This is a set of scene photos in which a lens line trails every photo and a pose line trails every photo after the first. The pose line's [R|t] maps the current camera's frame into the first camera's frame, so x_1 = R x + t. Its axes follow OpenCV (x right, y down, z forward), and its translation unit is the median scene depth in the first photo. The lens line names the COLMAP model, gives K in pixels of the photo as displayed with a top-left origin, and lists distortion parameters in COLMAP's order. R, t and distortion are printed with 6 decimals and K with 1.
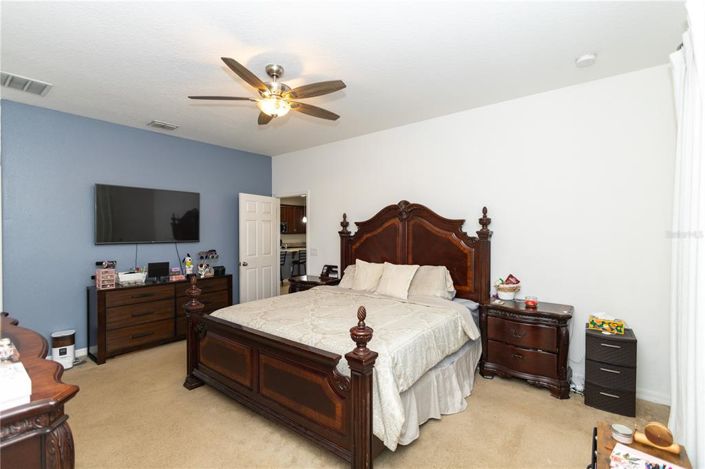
lens RADIAL K [[327.1, 0, 350.8], [0, 327.1, 235.5], [0, 0, 1]] dist [0.013169, -0.000679]
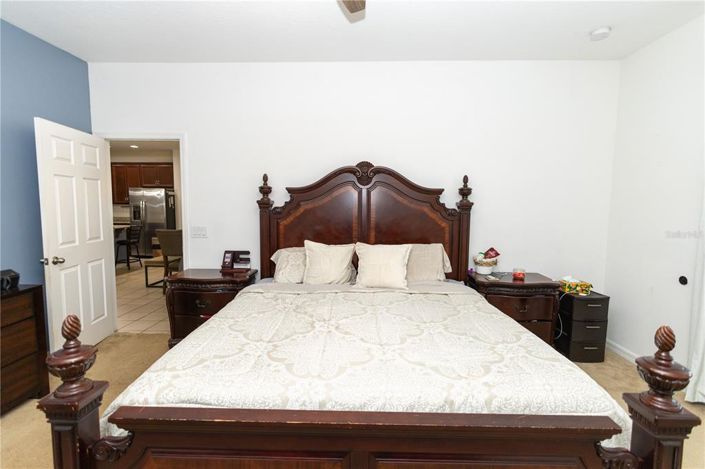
lens RADIAL K [[327.1, 0, 350.5], [0, 327.1, 232.8], [0, 0, 1]] dist [0.013169, -0.000679]
pose [[0.798919, -0.049128, 0.599429, -0.367187], [-0.002798, 0.996344, 0.085387, -0.005224], [-0.601432, -0.069894, 0.795861, 0.426877]]
